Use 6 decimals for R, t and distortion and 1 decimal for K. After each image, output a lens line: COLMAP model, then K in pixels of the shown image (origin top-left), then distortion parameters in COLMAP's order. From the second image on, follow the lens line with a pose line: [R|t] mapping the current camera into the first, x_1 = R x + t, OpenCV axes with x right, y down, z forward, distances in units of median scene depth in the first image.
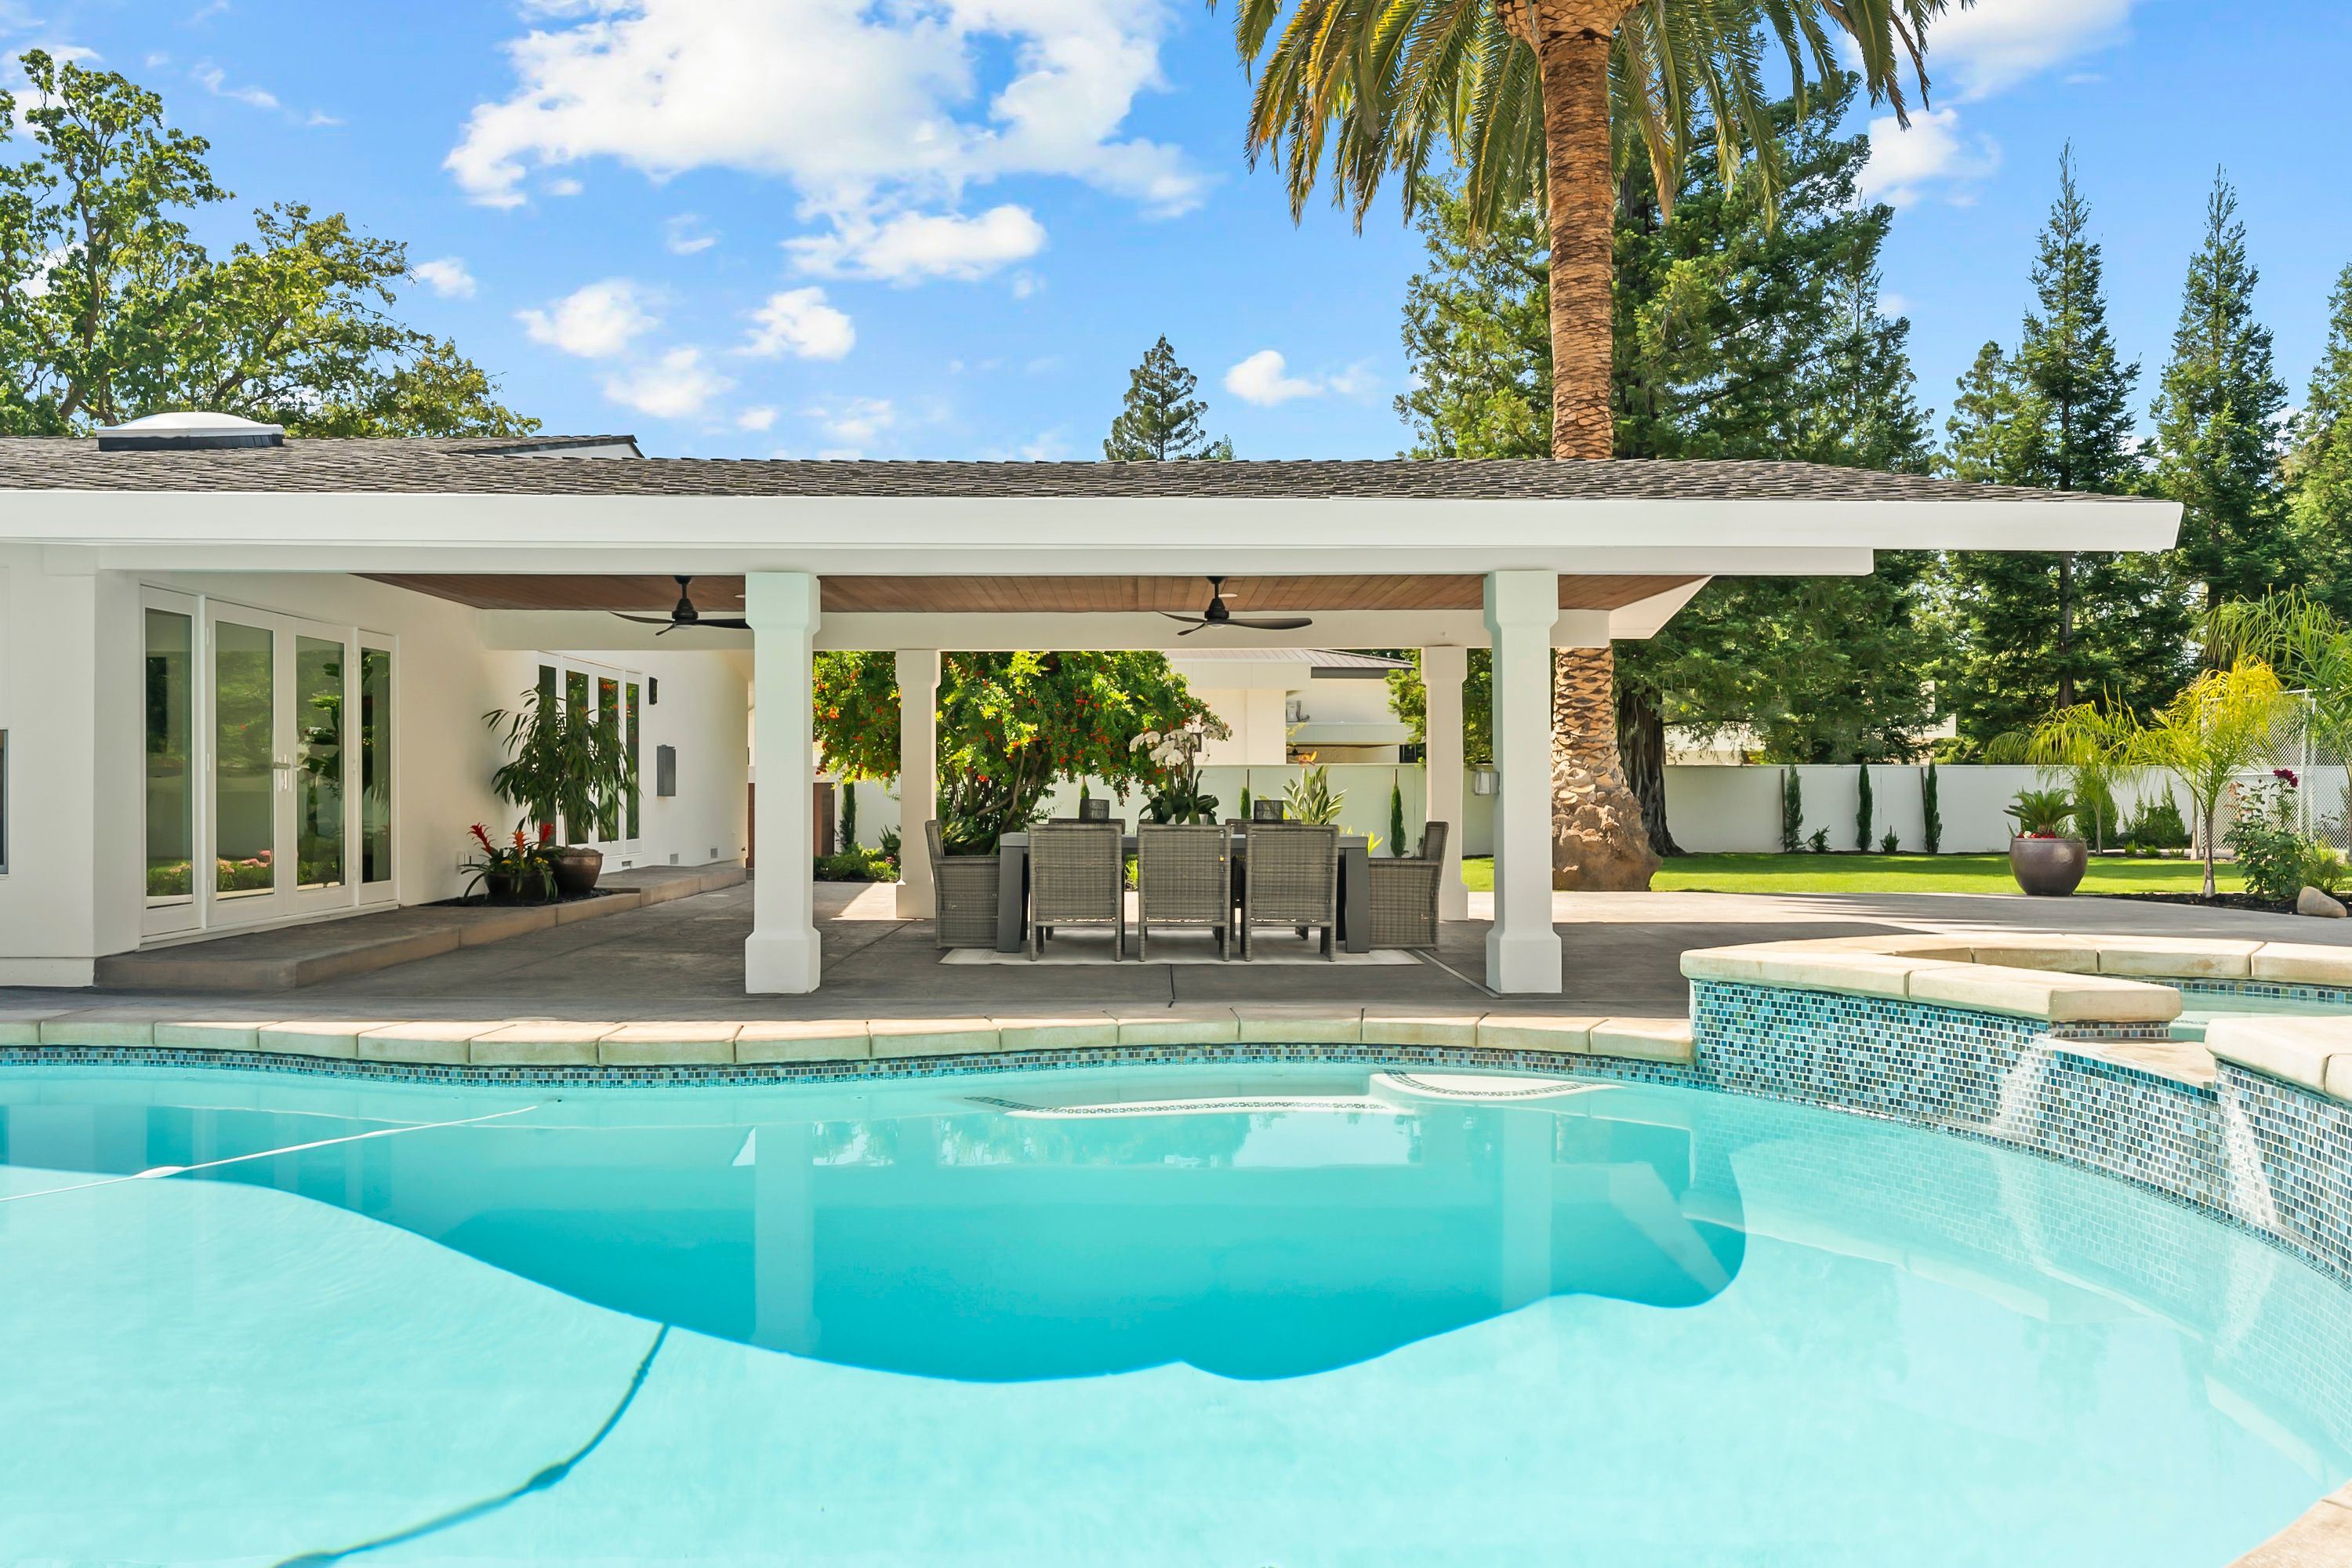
lens RADIAL K [[1571.7, 0, 1176.0], [0, 1571.7, 784.0], [0, 0, 1]] dist [0.005162, -0.000575]
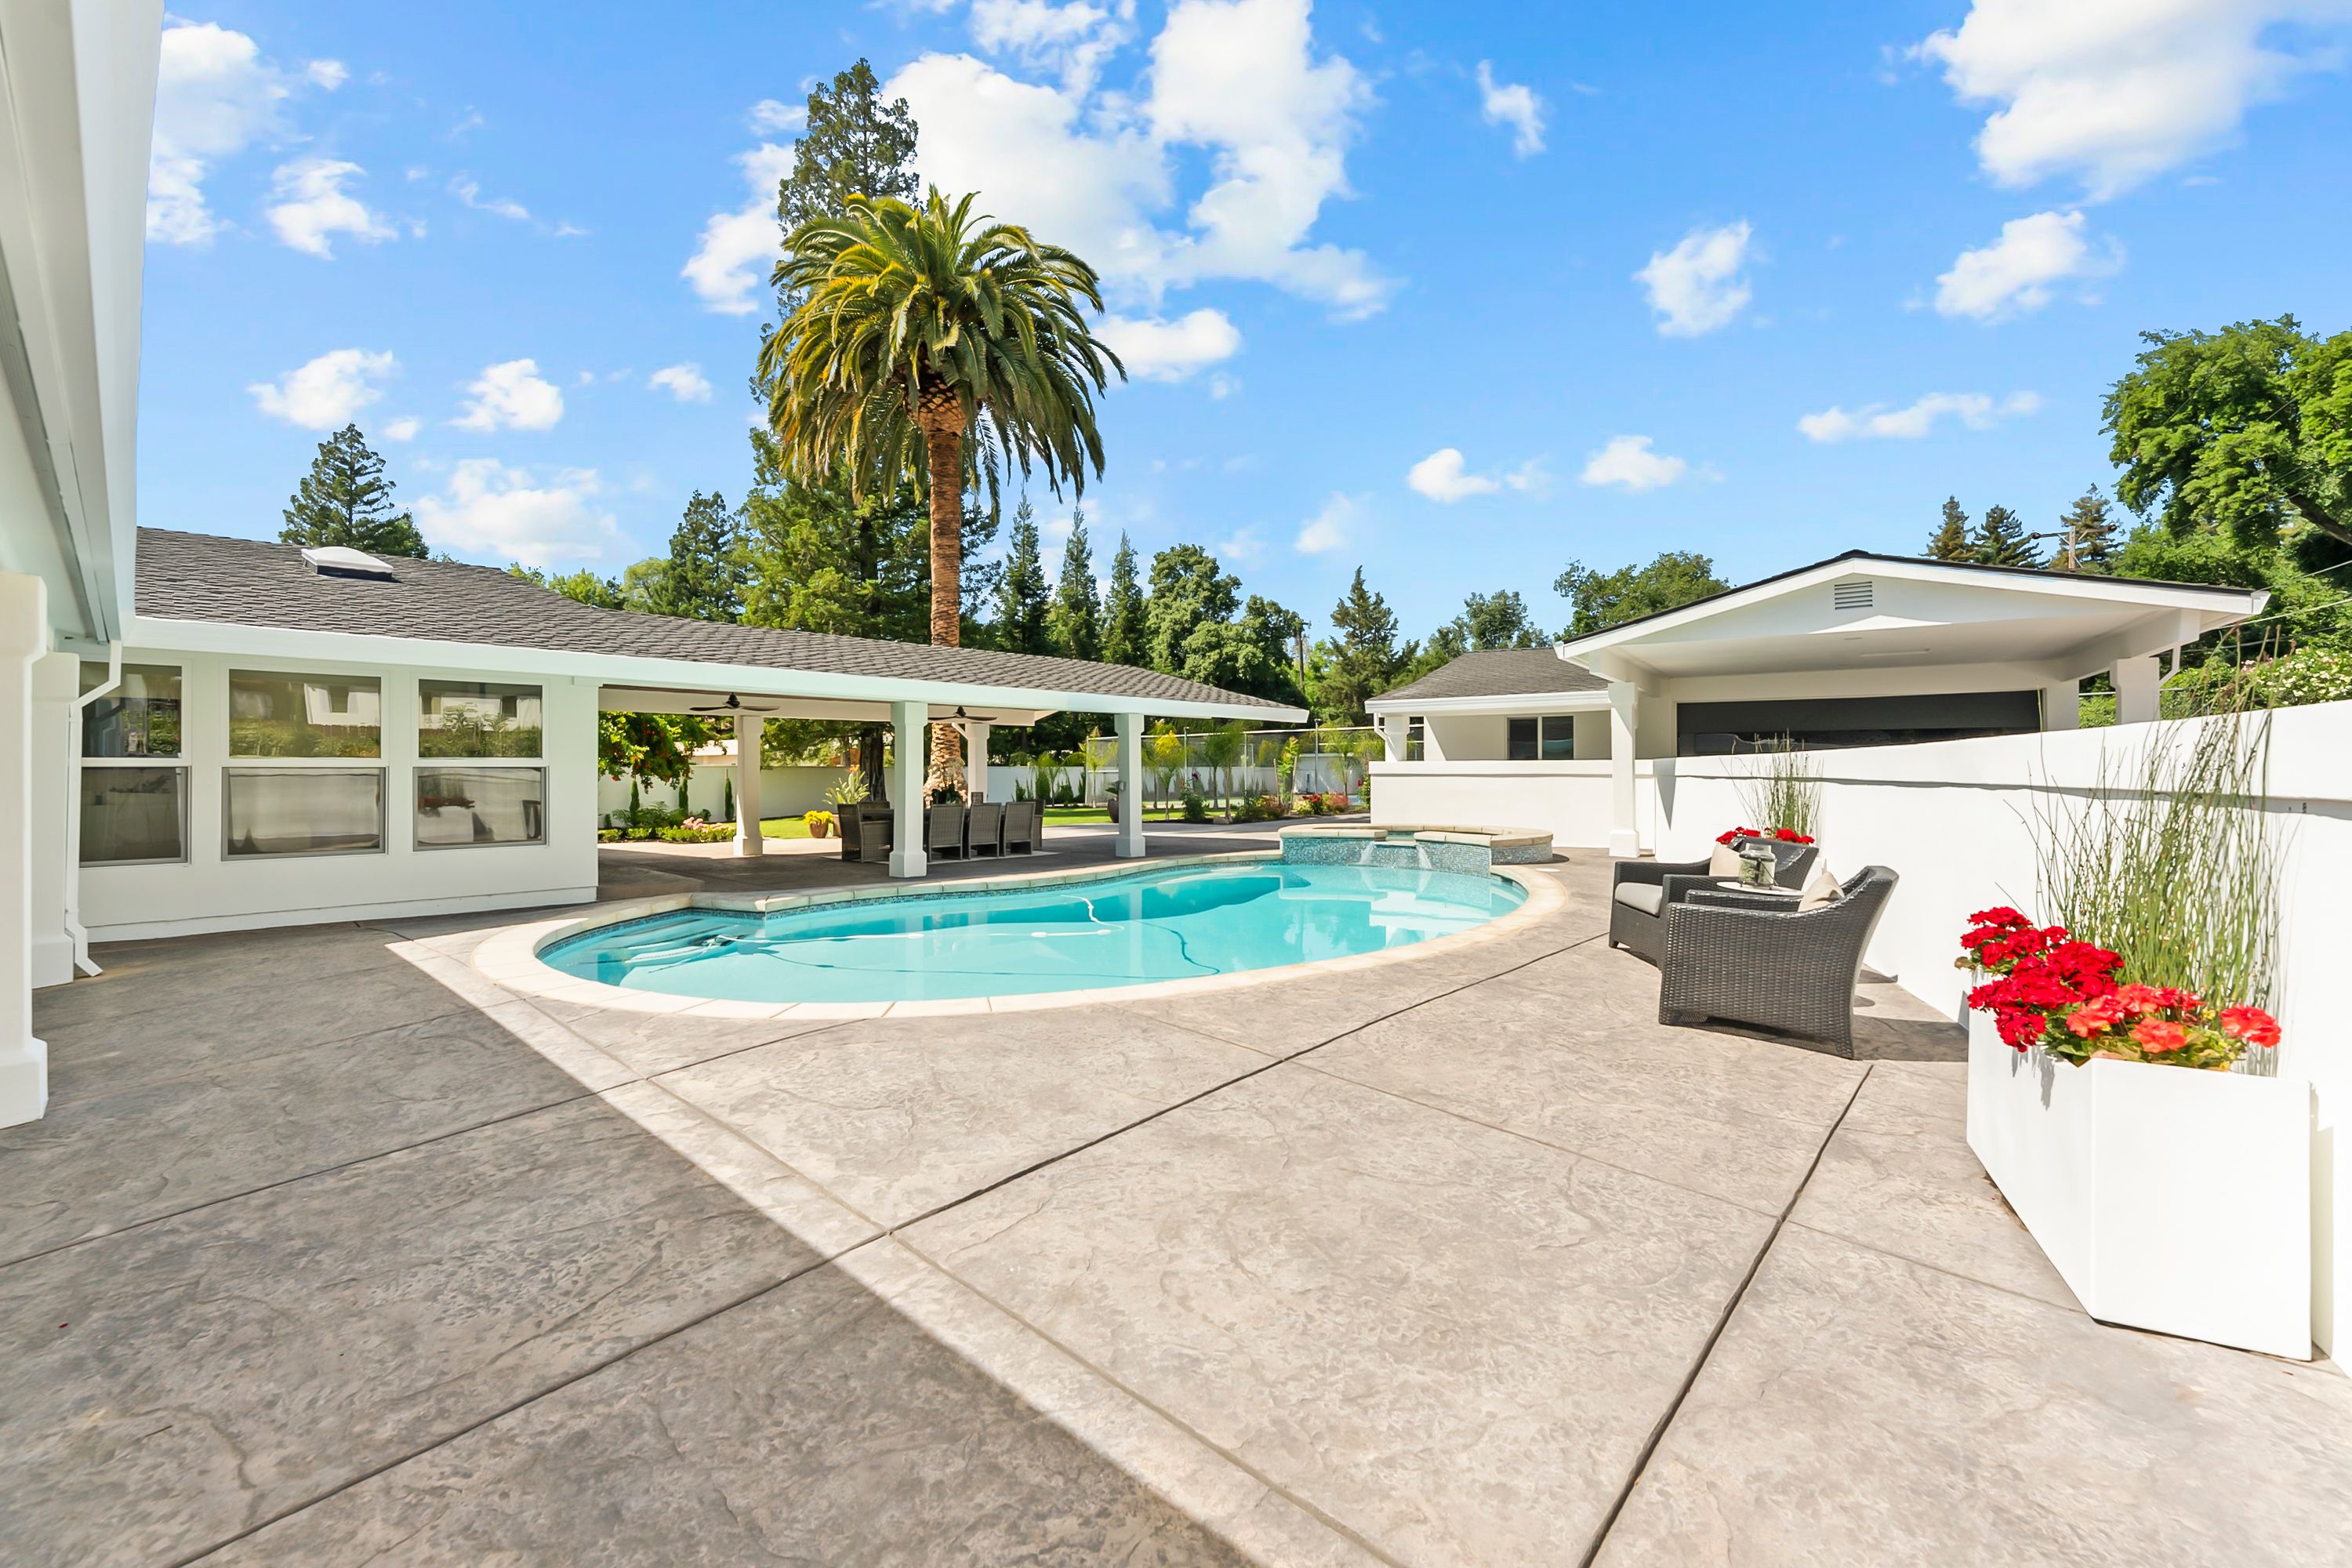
lens RADIAL K [[982.3, 0, 1178.9], [0, 982.3, 767.1], [0, 0, 1]] dist [-0.002975, -0.000090]
pose [[0.694358, 0.001790, 0.719628, -0.278941], [-0.000188, 0.999997, -0.002306, -0.008440], [-0.719630, 0.001466, 0.694356, -0.090753]]
